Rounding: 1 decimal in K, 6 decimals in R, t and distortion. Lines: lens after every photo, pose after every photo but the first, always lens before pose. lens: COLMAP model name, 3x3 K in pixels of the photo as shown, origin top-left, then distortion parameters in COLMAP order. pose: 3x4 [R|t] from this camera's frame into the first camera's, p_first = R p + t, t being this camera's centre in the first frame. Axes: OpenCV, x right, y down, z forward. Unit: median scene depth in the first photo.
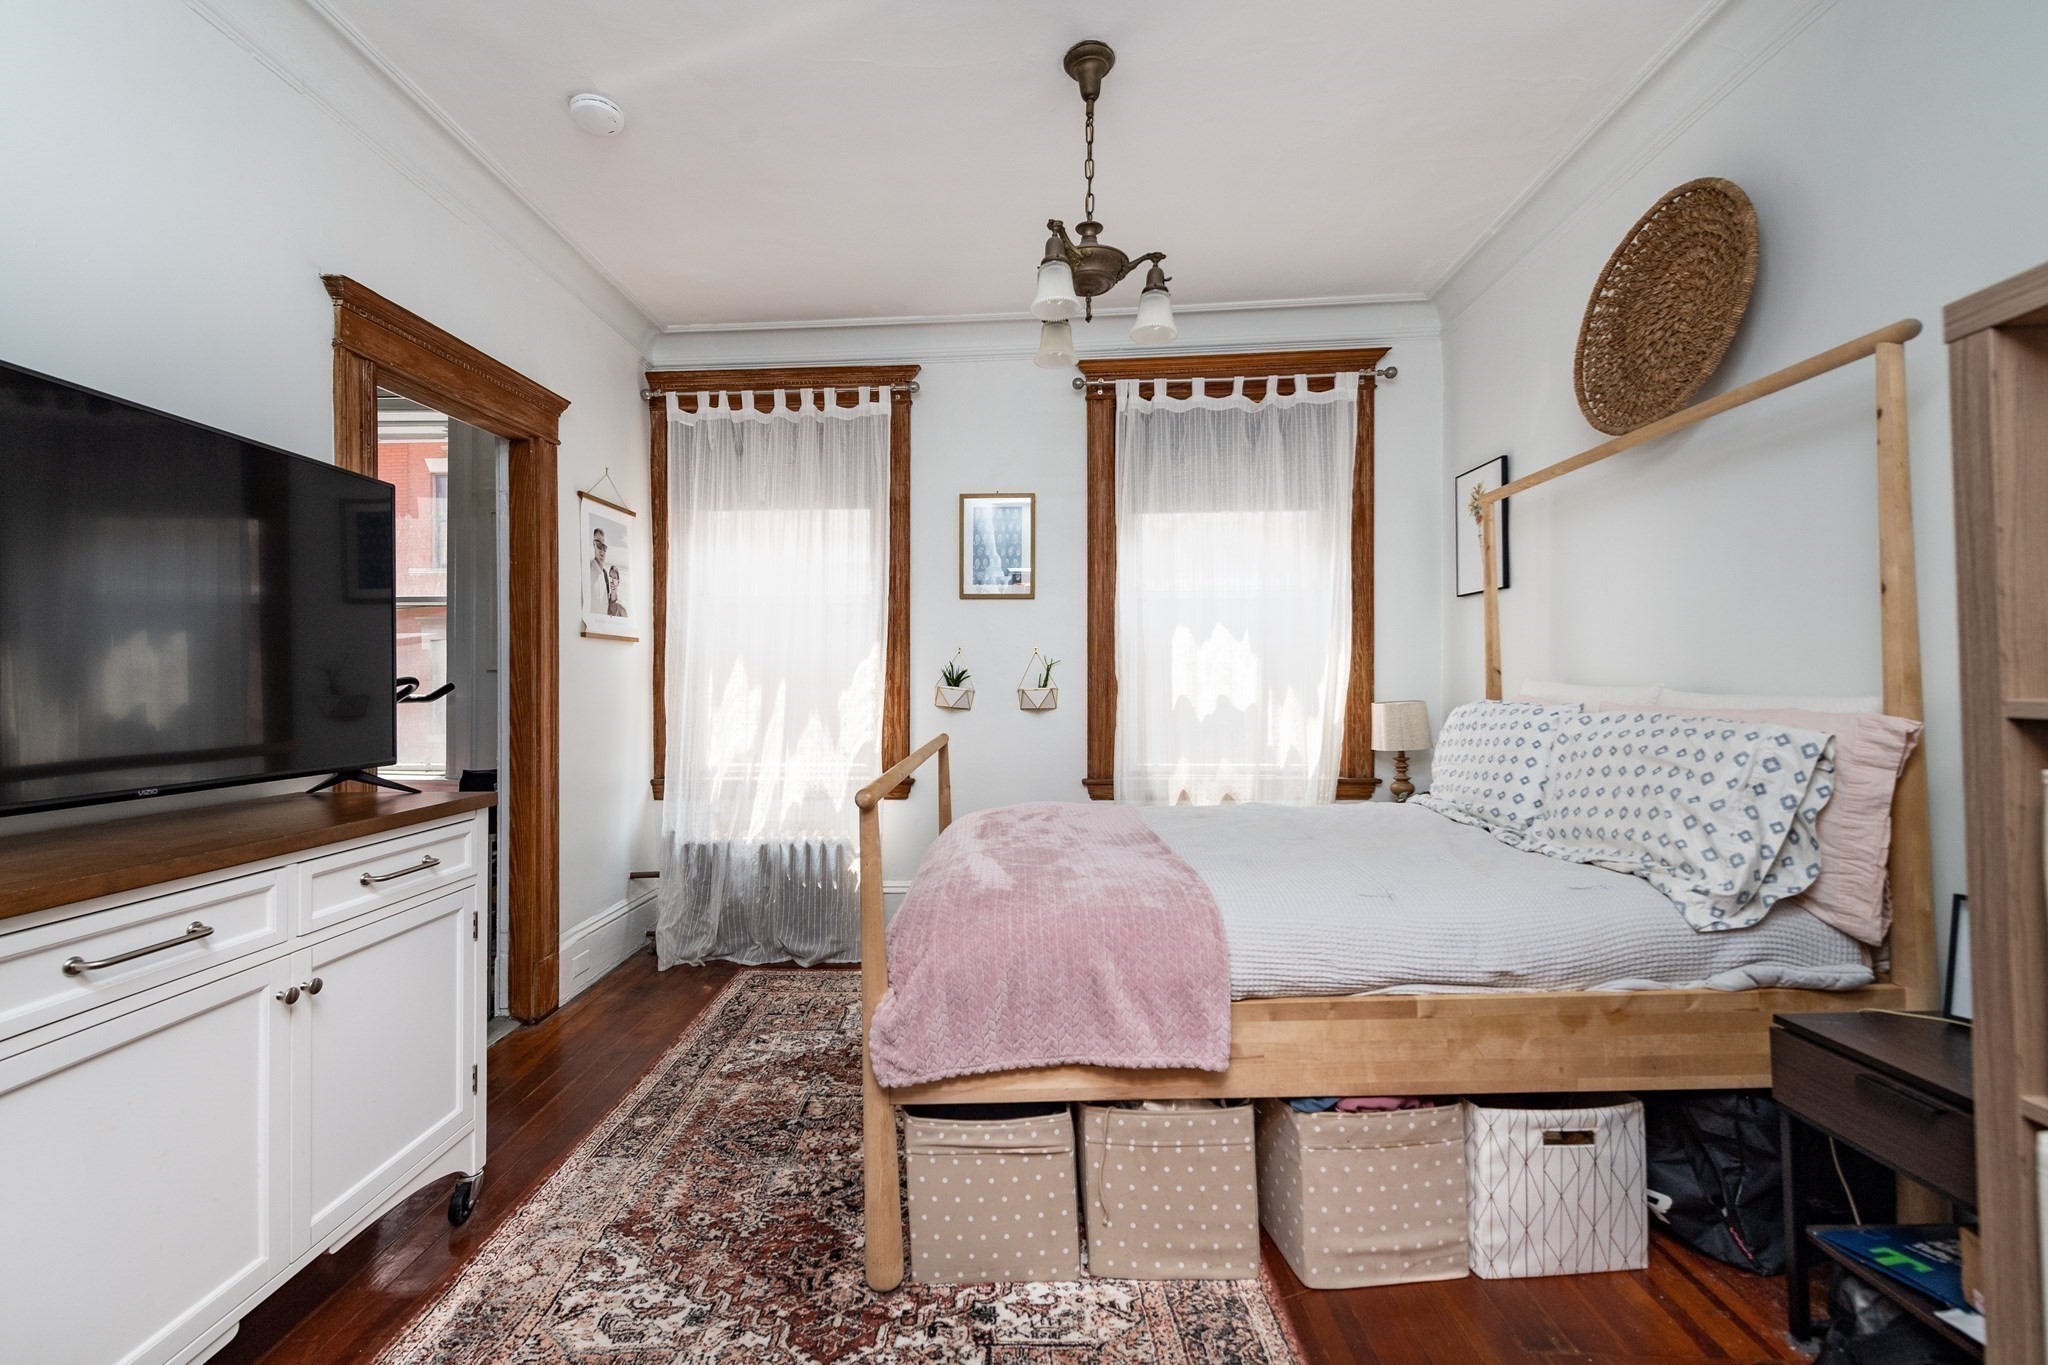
lens RADIAL K [[880.9, 0, 1024.0], [0, 880.9, 682.5], [0, 0, 1]] dist [0.000592, -0.000209]
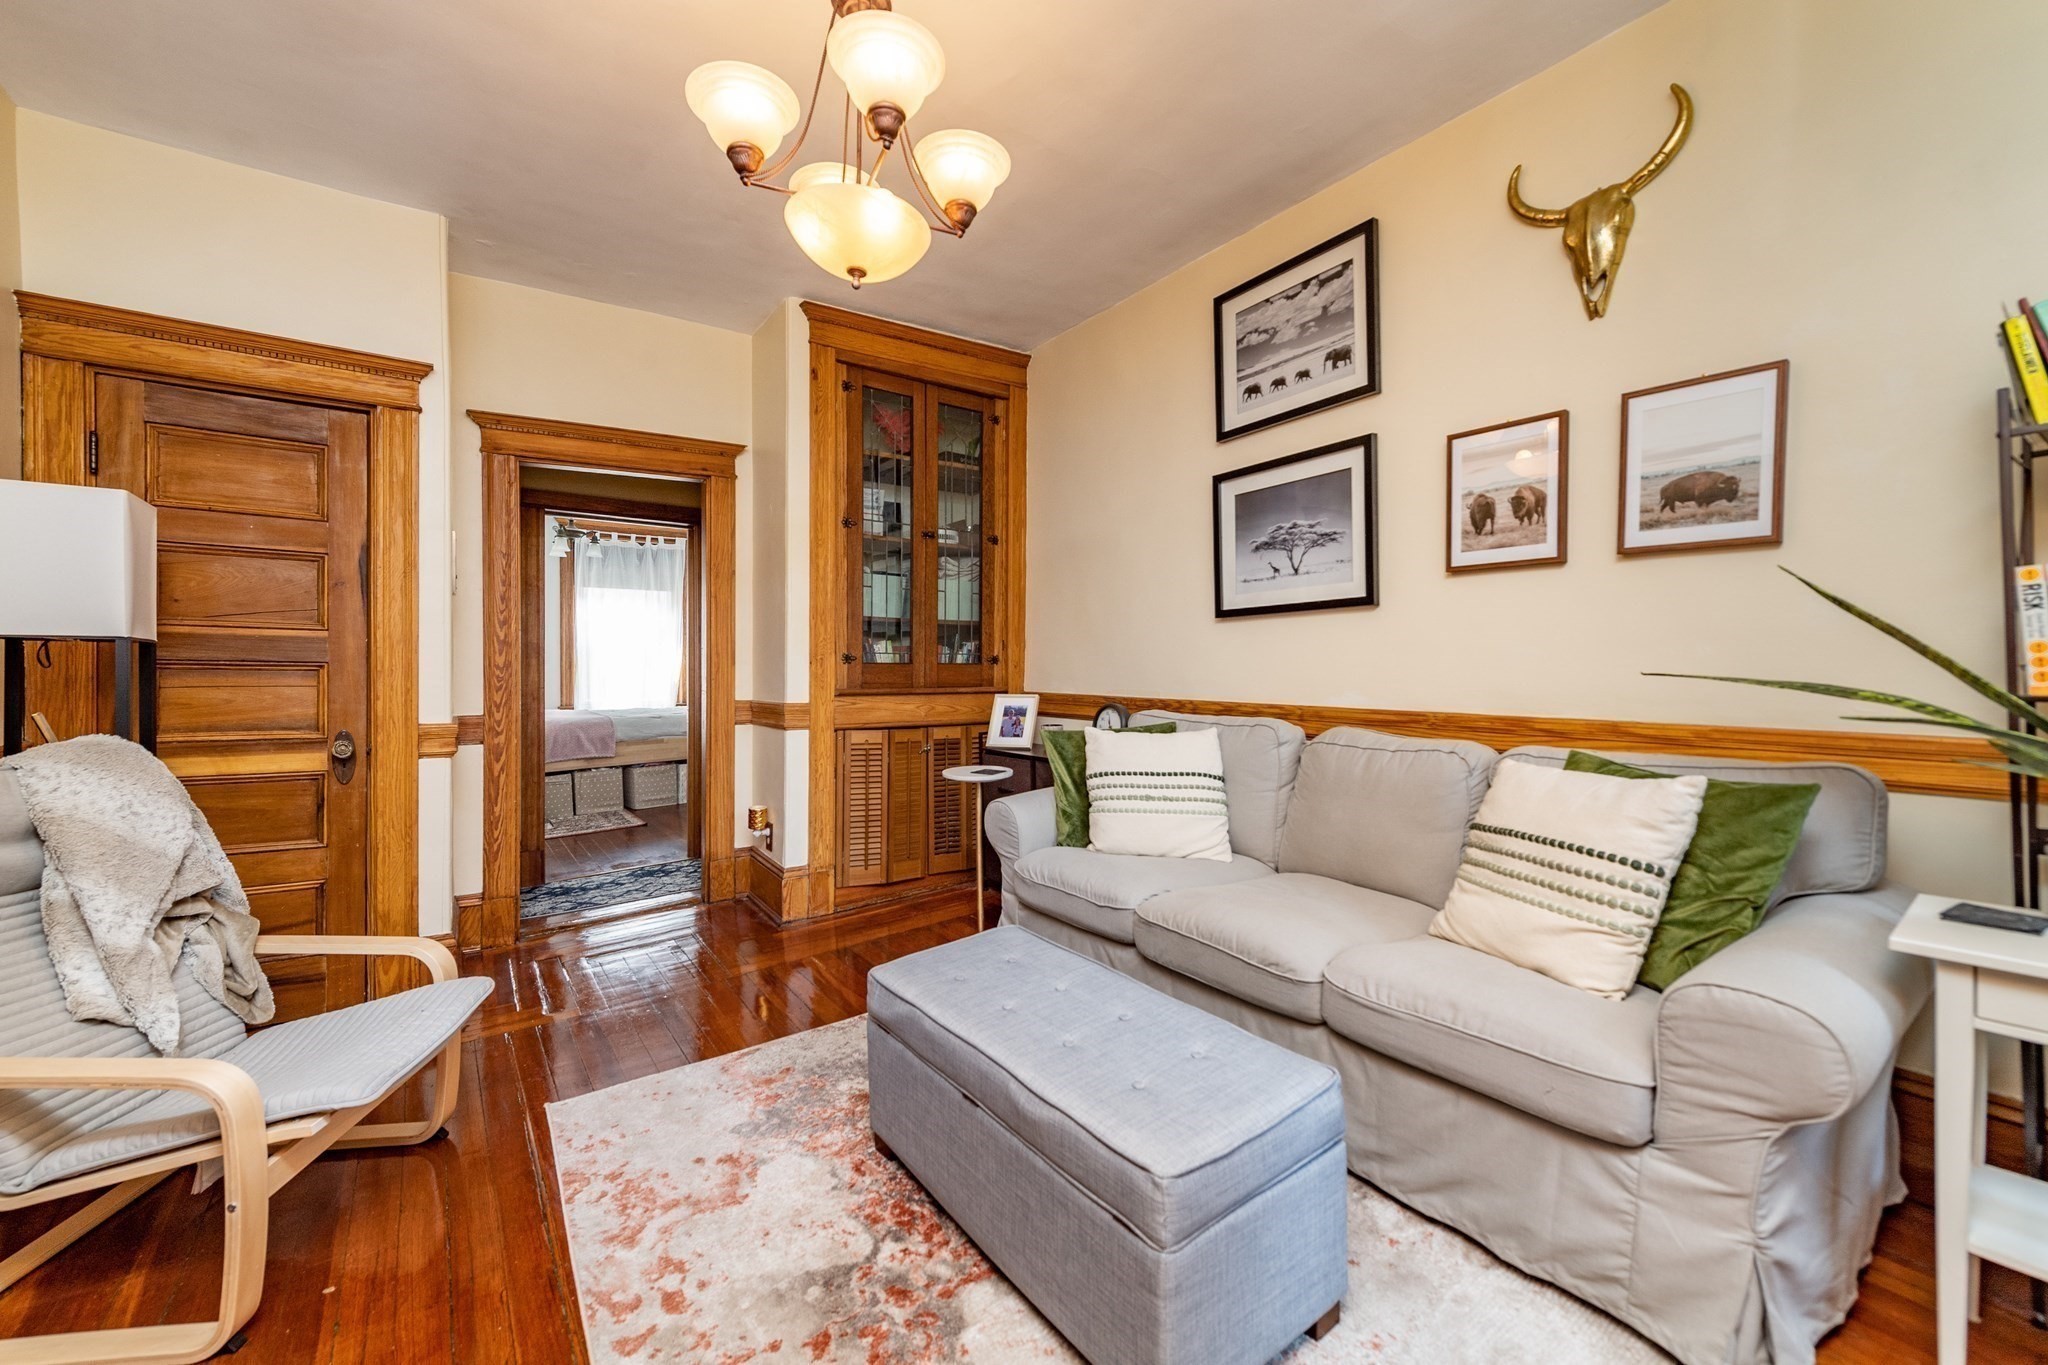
lens RADIAL K [[880.9, 0, 1024.0], [0, 880.9, 682.5], [0, 0, 1]] dist [0.000592, -0.000209]
pose [[0.826231, -0.009436, 0.563252, -0.242816], [0.004494, 0.999938, 0.010159, 0.028483], [-0.563313, -0.005862, 0.826223, -1.677767]]
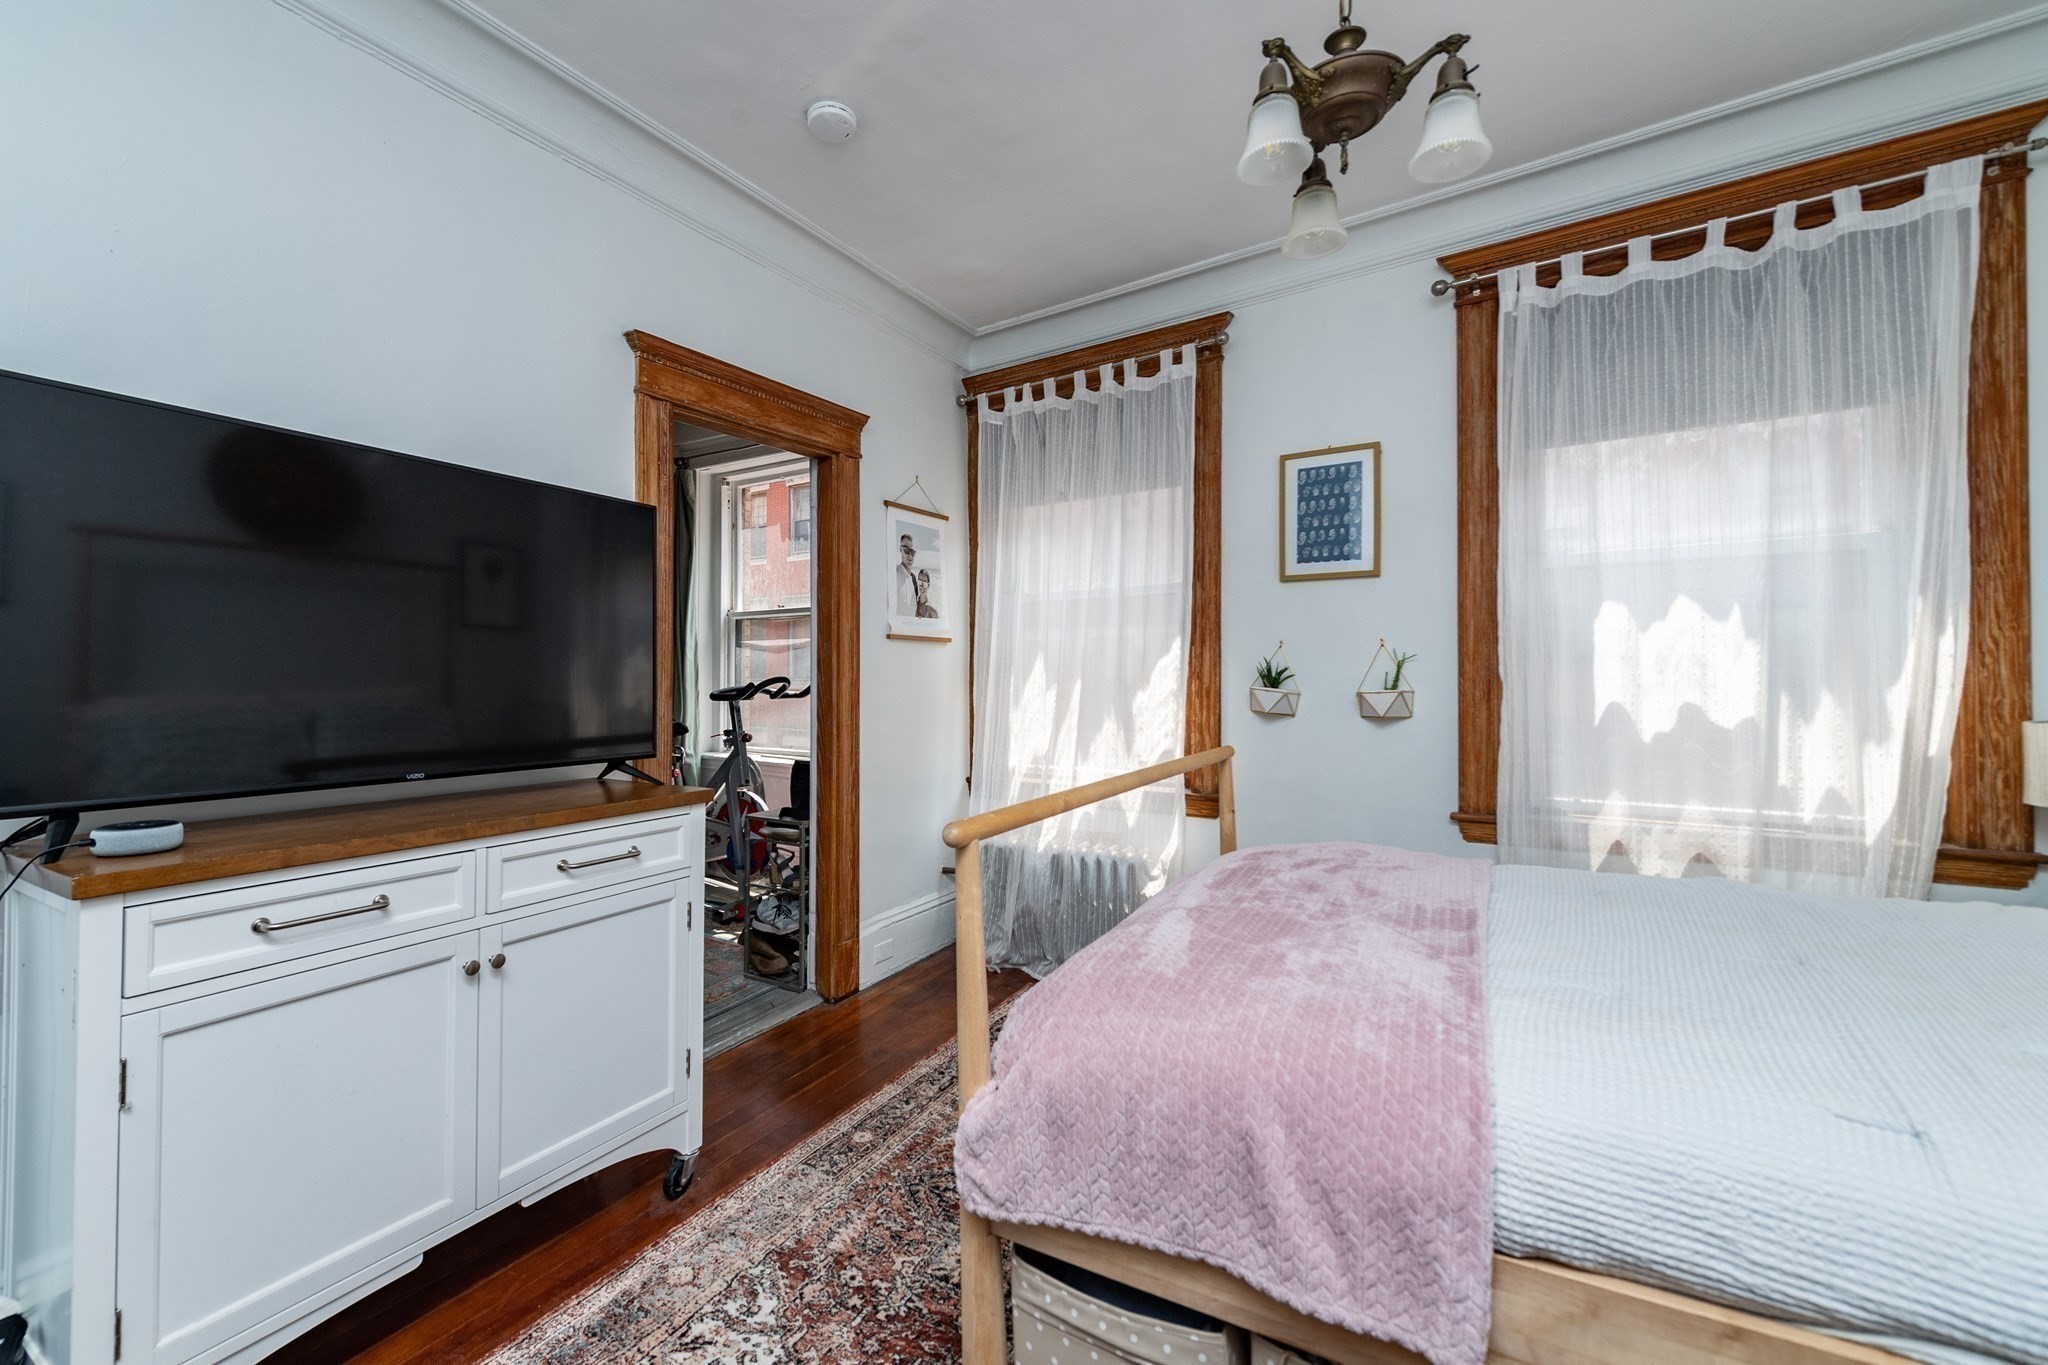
lens RADIAL K [[864.5, 0, 970.1], [0, 864.5, 669.9], [0, 0, 1]] dist [0.013252, -0.006161]
pose [[0.849912, -0.004338, -0.526907, 0.122943], [-0.000825, 0.999954, -0.009562, -0.004647], [0.526924, 0.008561, 0.849869, 0.173703]]
